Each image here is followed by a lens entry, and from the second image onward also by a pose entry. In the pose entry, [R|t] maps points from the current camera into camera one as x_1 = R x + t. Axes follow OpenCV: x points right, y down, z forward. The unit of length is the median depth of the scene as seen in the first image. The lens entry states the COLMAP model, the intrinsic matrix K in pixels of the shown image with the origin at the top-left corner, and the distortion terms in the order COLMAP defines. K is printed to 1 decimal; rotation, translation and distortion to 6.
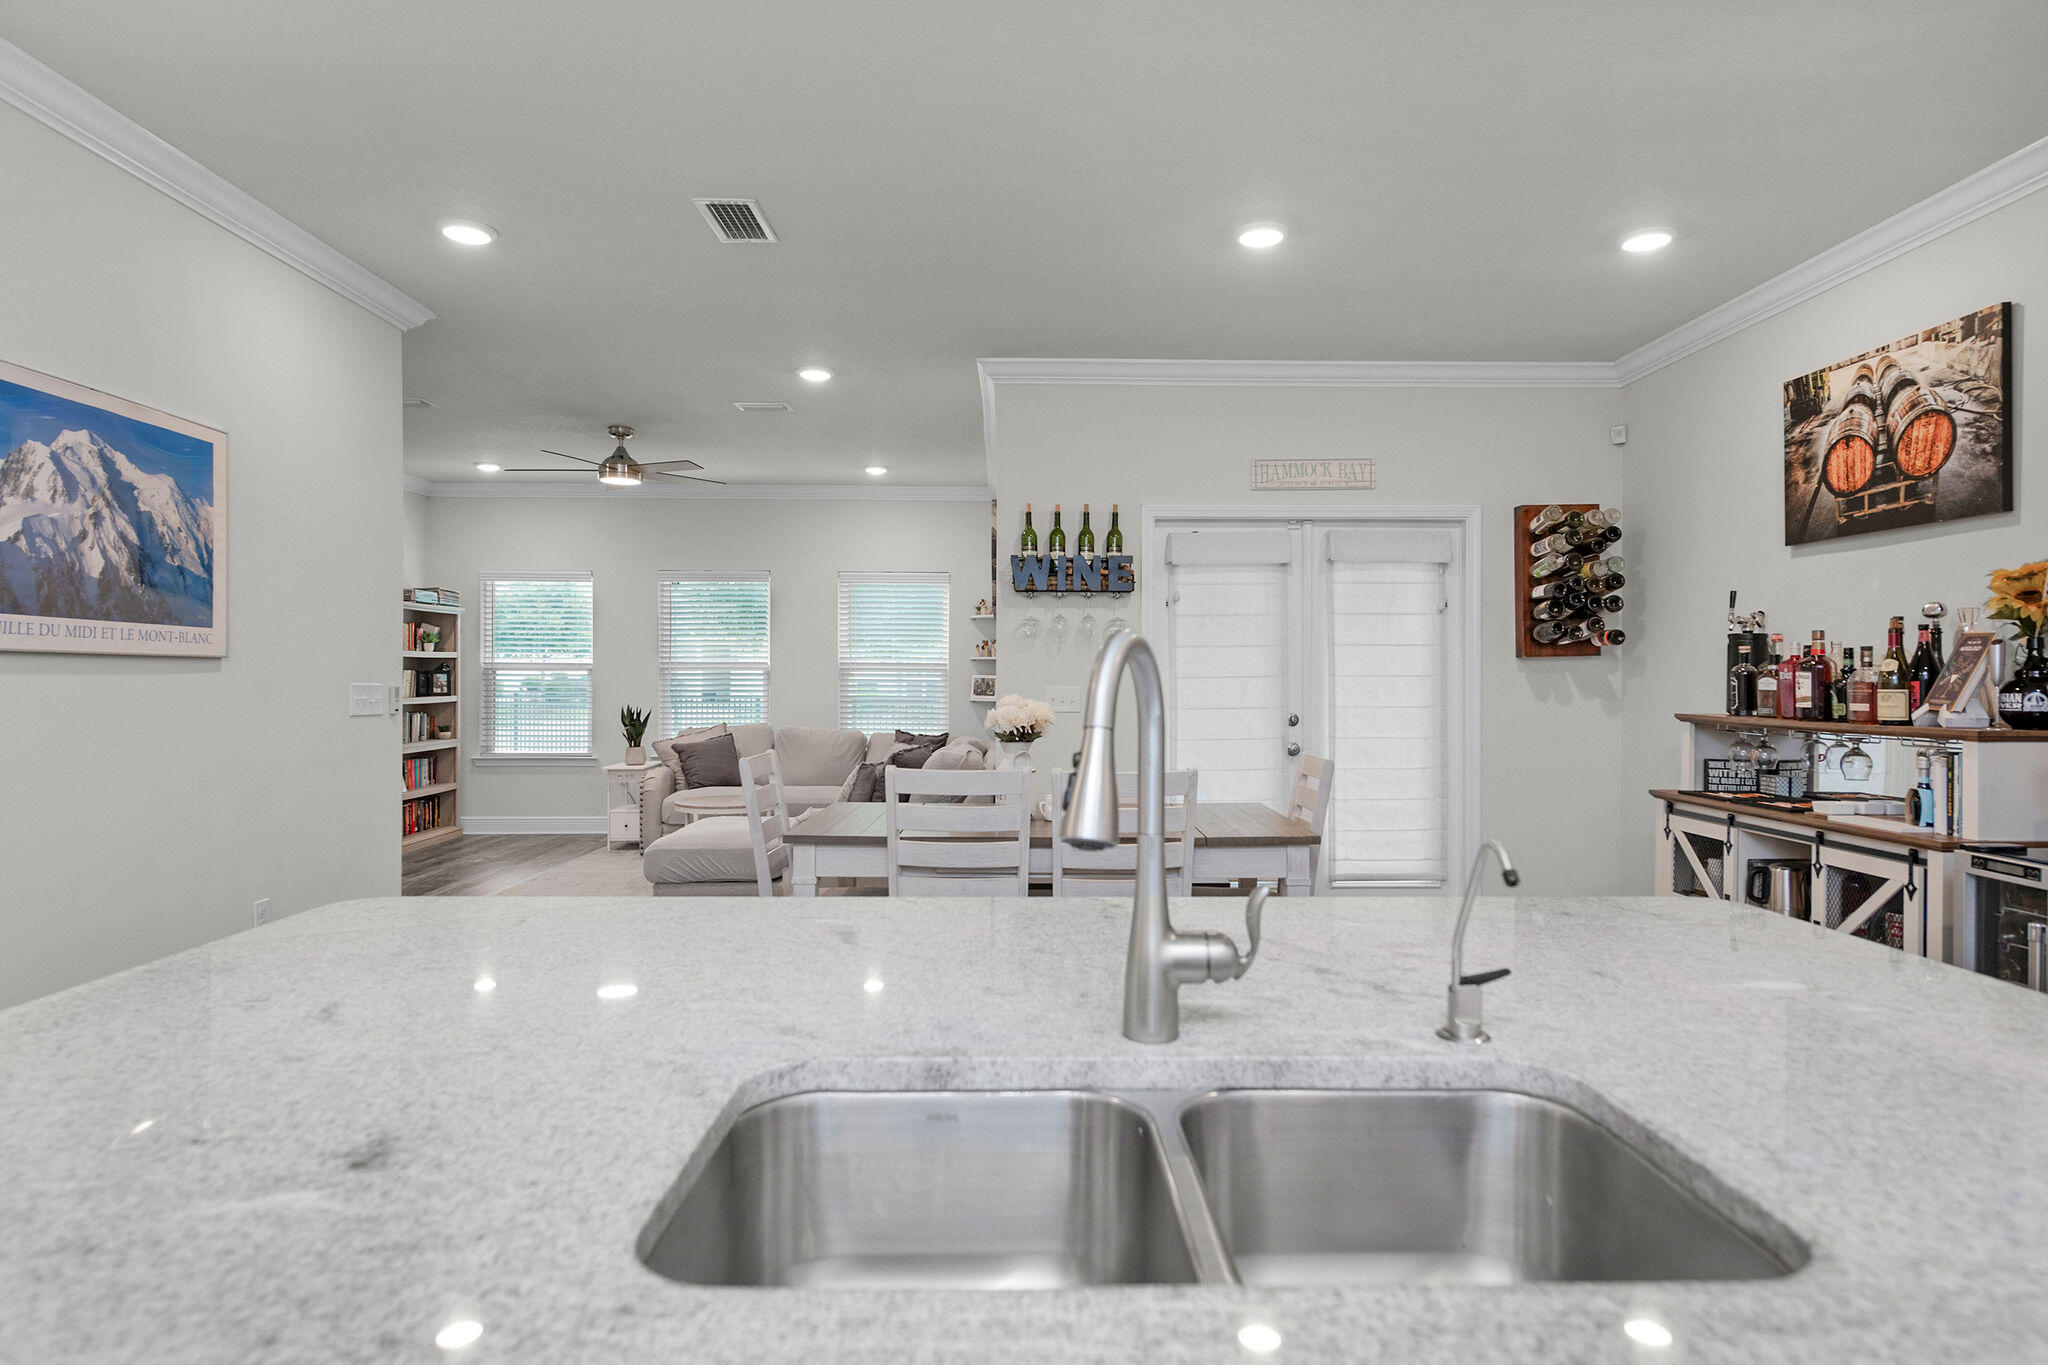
lens RADIAL K [[1120.3, 0, 1041.0], [0, 1120.3, 683.9], [0, 0, 1]] dist [-0.002179, -0.000924]
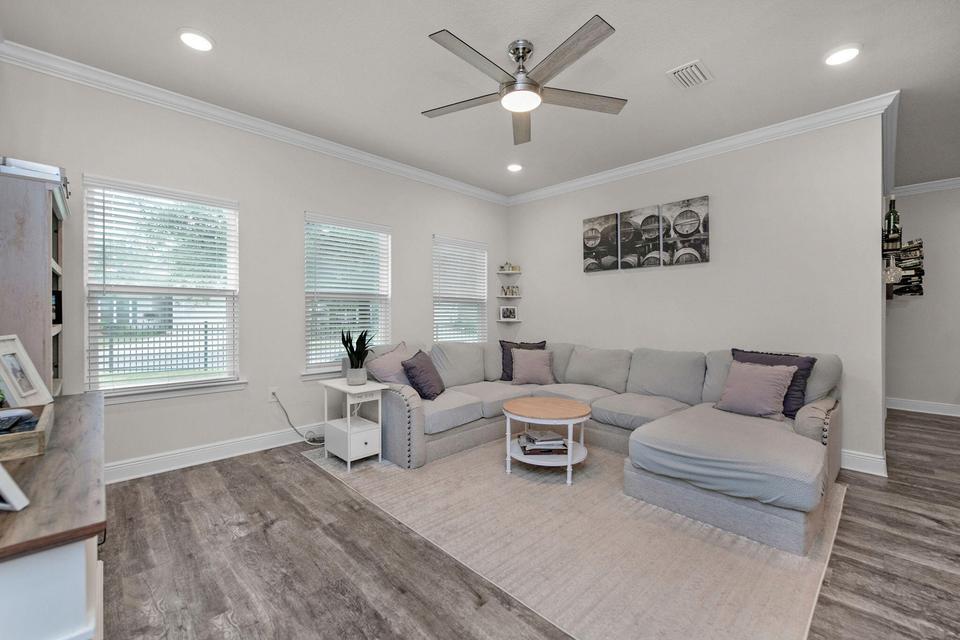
lens RADIAL K [[384.6, 0, 492.4], [0, 384.6, 322.6], [0, 0, 1]] dist [-0.004075, -0.000388]
pose [[0.726791, -0.022244, 0.686499, -1.041850], [0.005865, 0.999640, 0.026181, 0.004501], [-0.686834, -0.015002, 0.726660, 1.303334]]
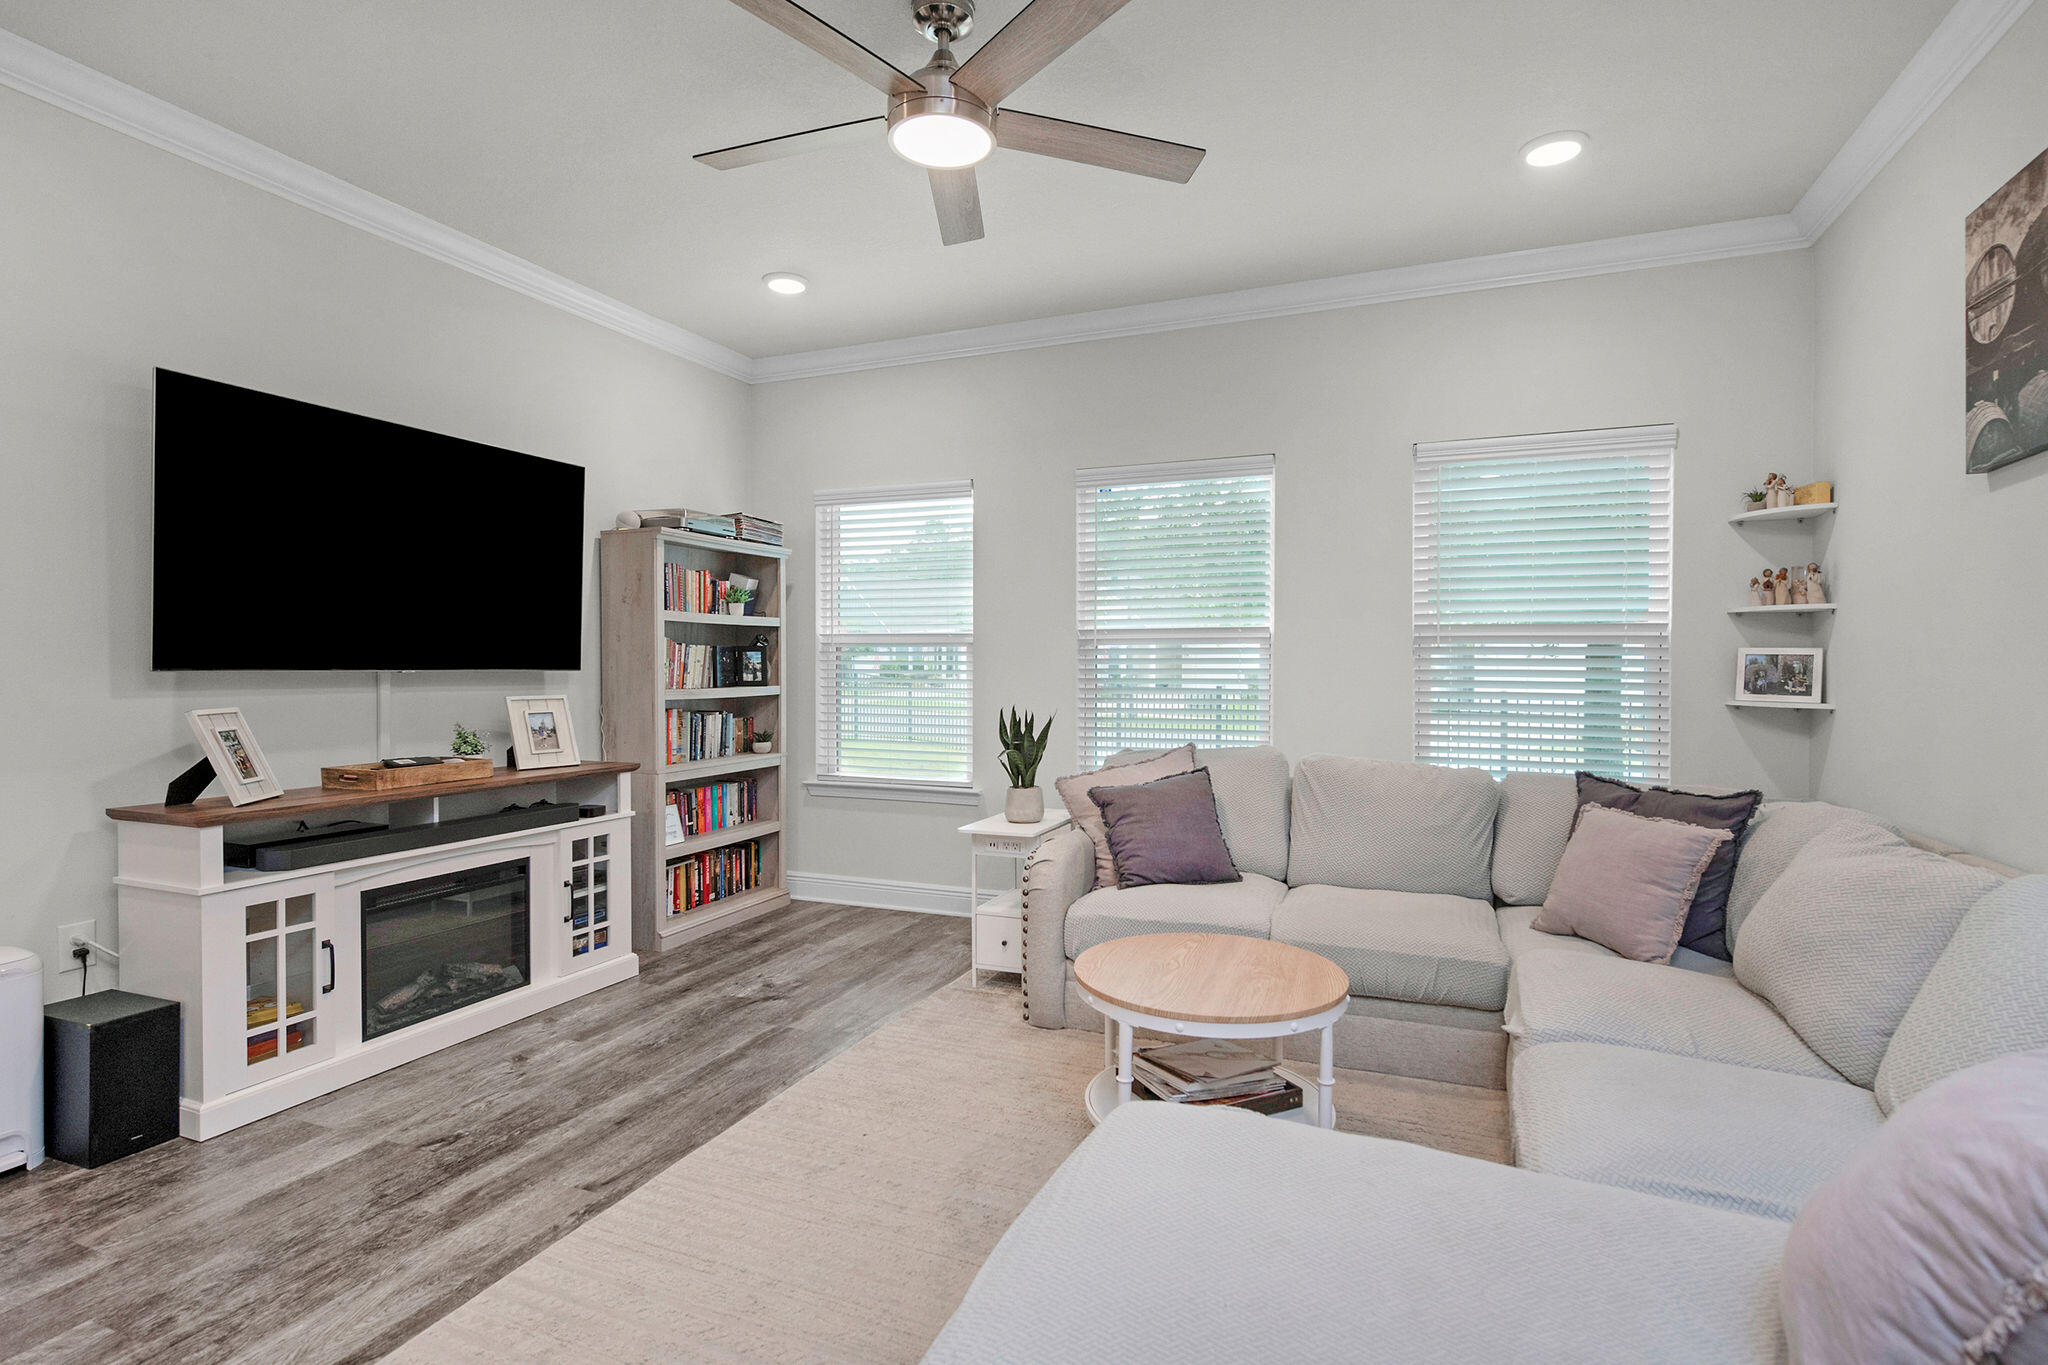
lens RADIAL K [[1016.2, 0, 1035.0], [0, 1016.2, 679.7], [0, 0, 1]] dist [0.009900, -0.005025]
pose [[0.918522, 0.004341, -0.395345, -0.351155], [-0.002236, 0.999981, 0.005785, 0.007681], [0.395363, -0.004430, 0.918514, 1.164282]]
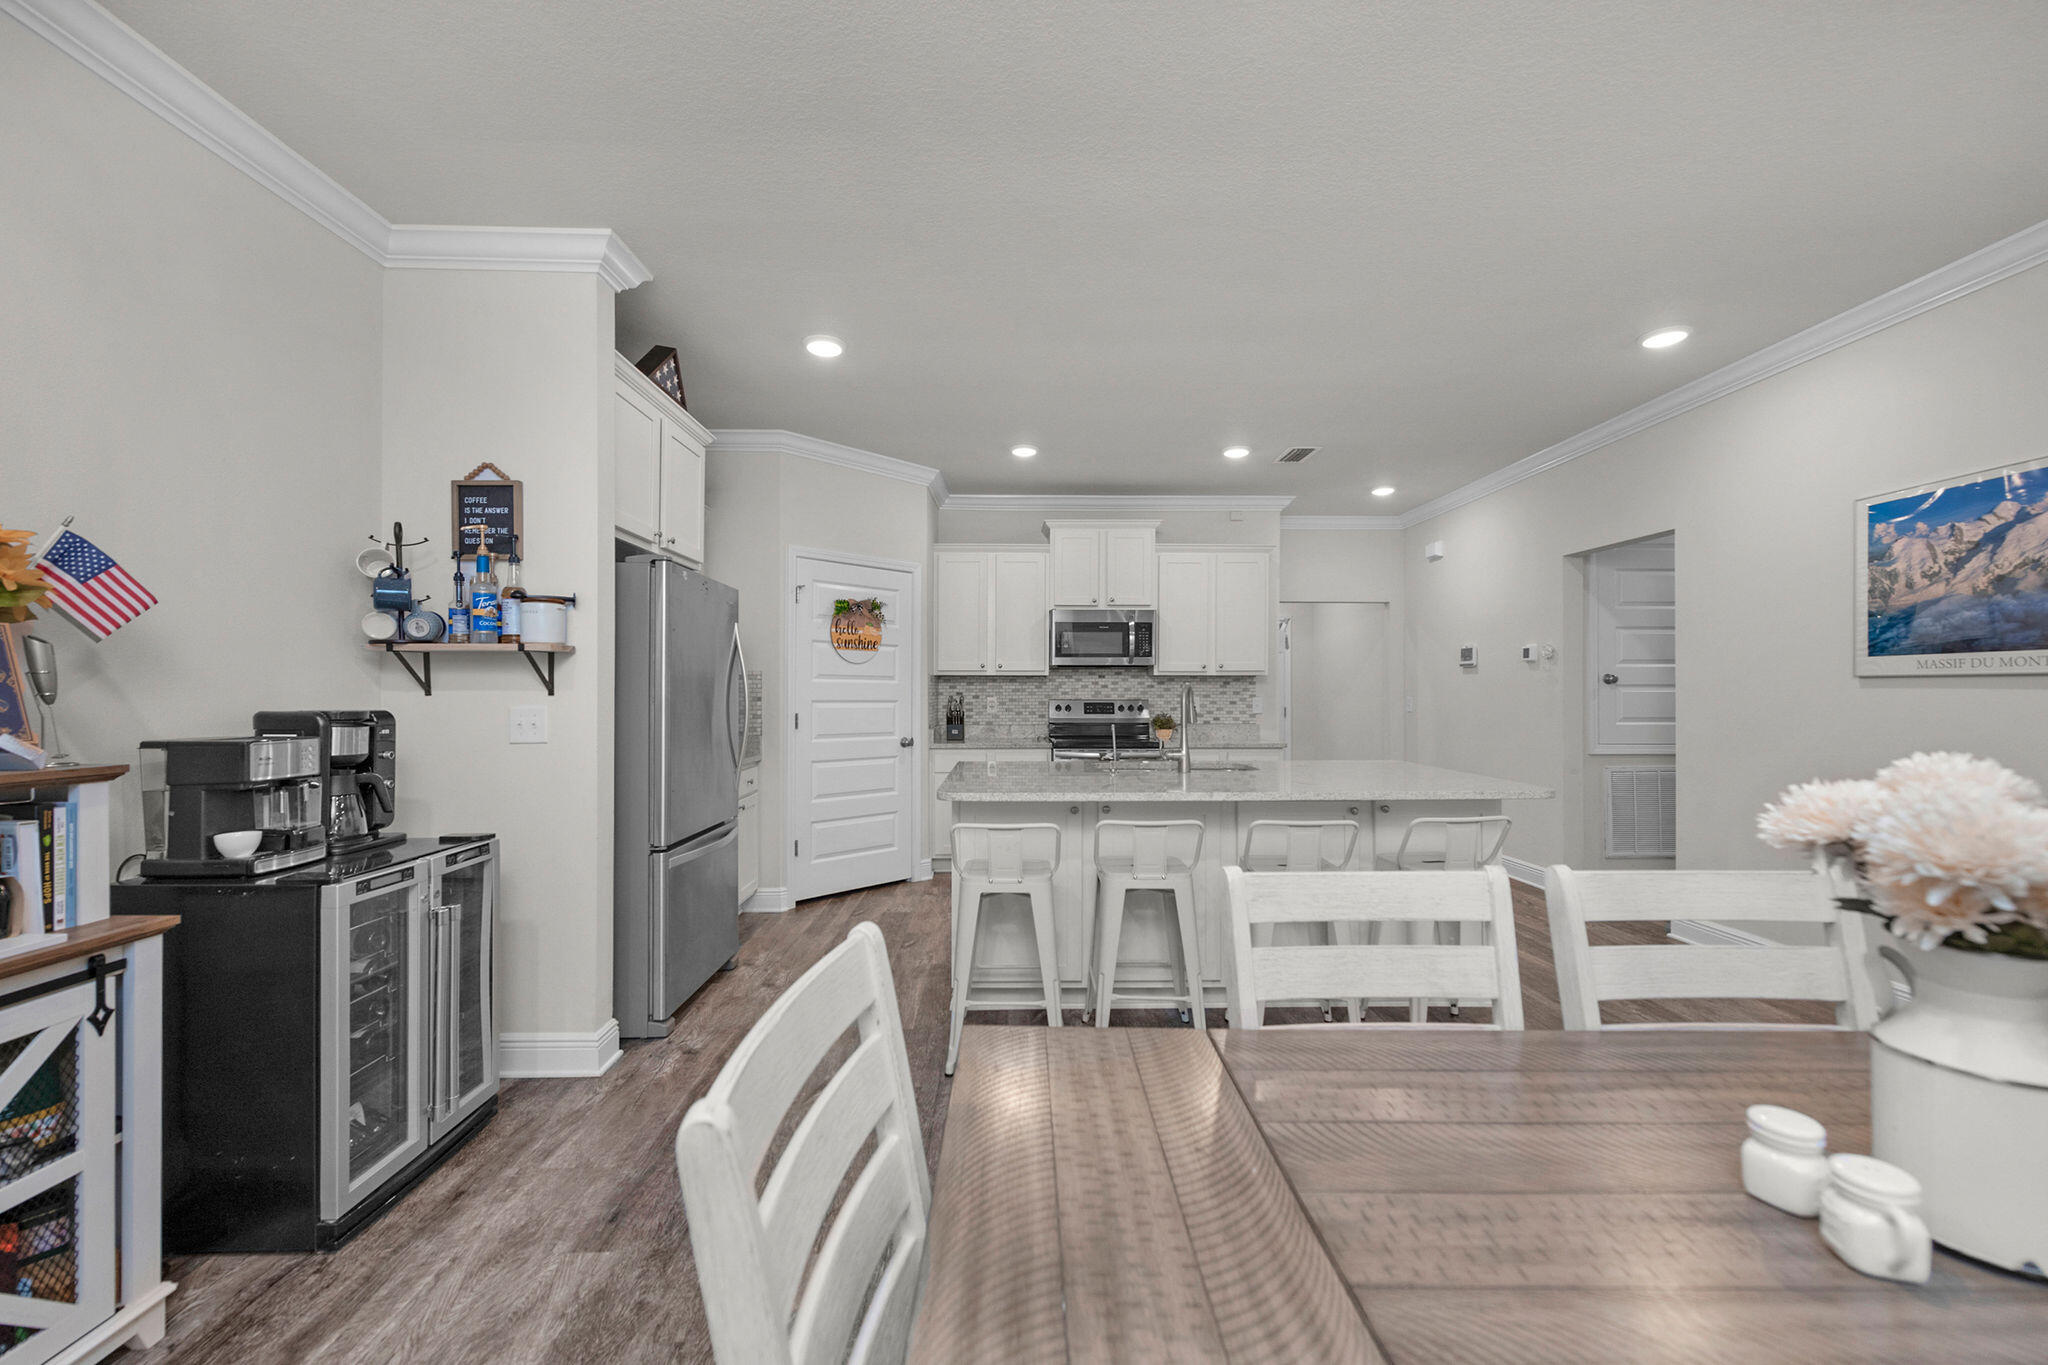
lens RADIAL K [[820.5, 0, 1020.5], [0, 820.5, 690.5], [0, 0, 1]] dist [0.000080, -0.000220]
pose [[-0.999883, -0.000617, 0.015292, 0.186474], [-0.000576, 0.999996, 0.002727, -0.006281], [-0.015293, 0.002718, -0.999879, 1.163802]]
